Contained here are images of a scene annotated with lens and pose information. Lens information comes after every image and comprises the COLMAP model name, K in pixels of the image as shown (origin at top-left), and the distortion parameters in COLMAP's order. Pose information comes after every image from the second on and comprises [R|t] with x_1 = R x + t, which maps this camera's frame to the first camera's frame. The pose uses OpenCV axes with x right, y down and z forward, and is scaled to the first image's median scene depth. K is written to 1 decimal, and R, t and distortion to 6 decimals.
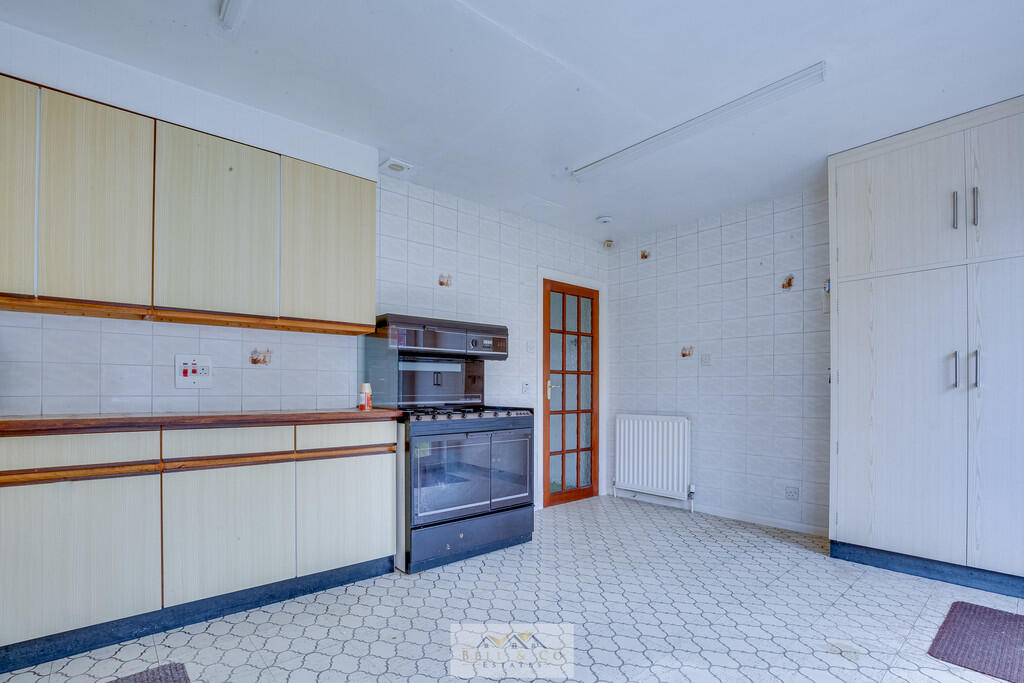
lens RADIAL K [[496.9, 0, 515.1], [0, 496.9, 392.5], [0, 0, 1]] dist [-0.019660, 0.000968]
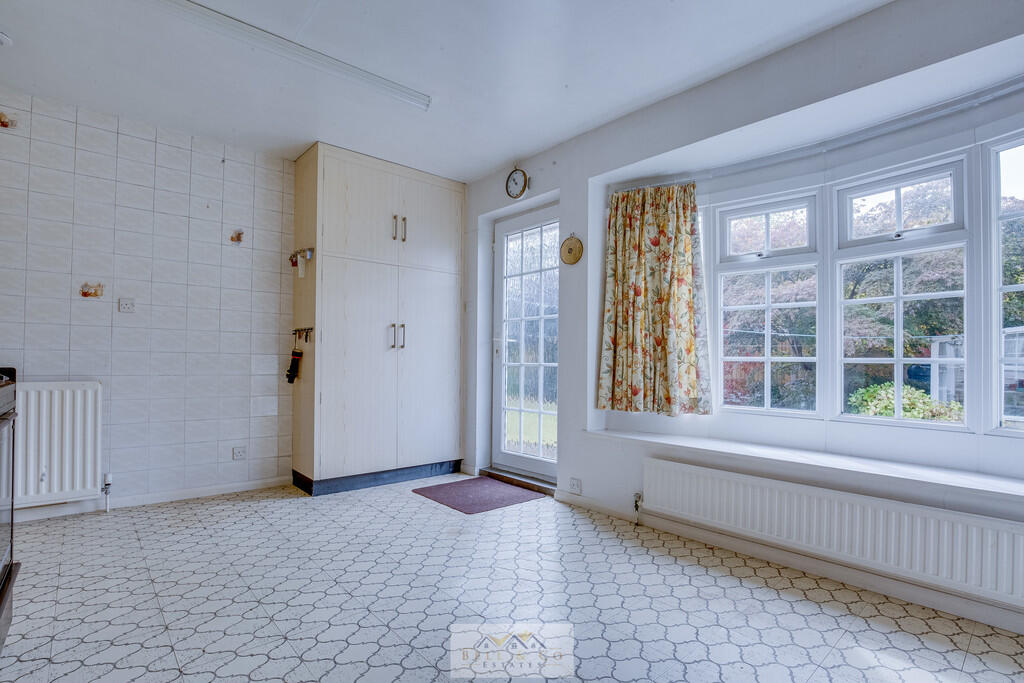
lens RADIAL K [[496.9, 0, 515.0], [0, 496.9, 356.6], [0, 0, 1]] dist [-0.019660, 0.000968]
pose [[-0.004174, 0.007637, 0.999962, -0.495670], [-0.007501, 0.999942, -0.007668, 0.019420], [-0.999963, -0.007533, -0.004117, 0.544991]]
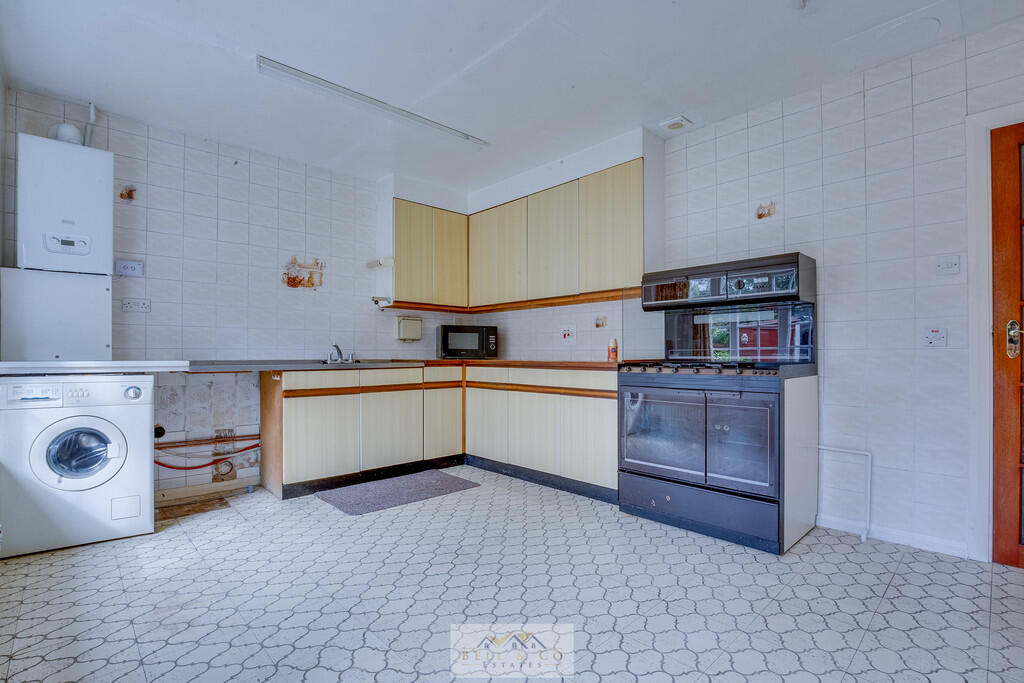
lens RADIAL K [[490.2, 0, 510.6], [0, 490.2, 351.2], [0, 0, 1]] dist [-0.012938, 0.000500]
pose [[0.011129, -0.005389, -0.999924, 0.782545], [-0.002124, 0.999983, -0.005413, 0.015939], [0.999936, 0.002184, 0.011117, 0.664466]]
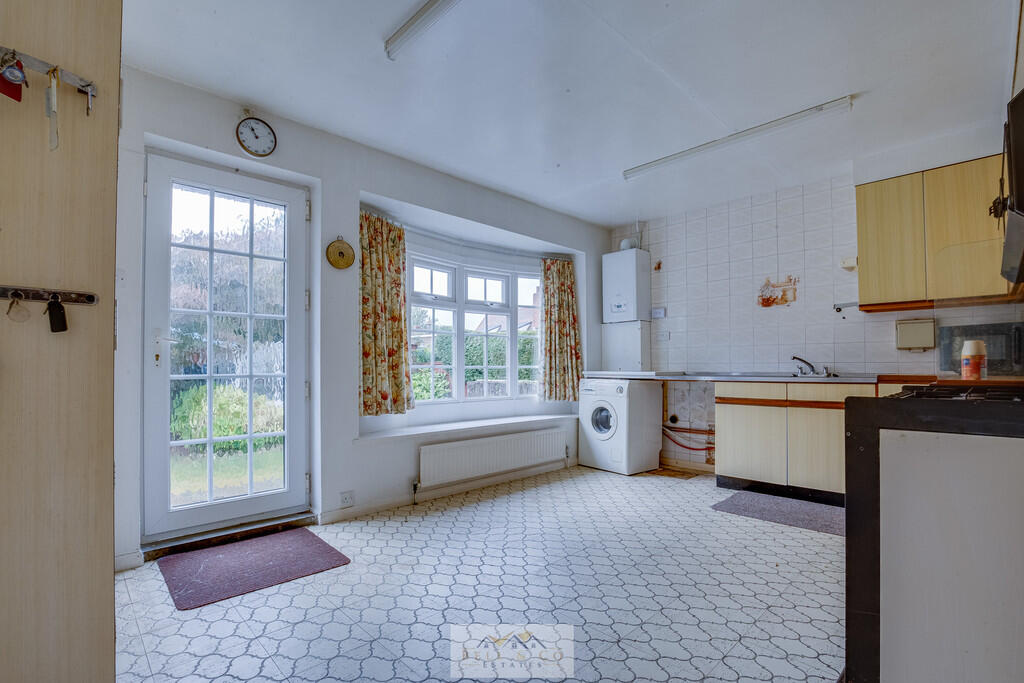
lens RADIAL K [[467.6, 0, 508.9], [0, 467.6, 356.0], [0, 0, 1]] dist [-0.004180, -0.000134]
pose [[-0.999302, 0.001895, -0.037297, 0.297548], [0.002640, 0.999798, -0.019946, 0.010187], [0.037252, -0.020030, -0.999105, 1.428656]]
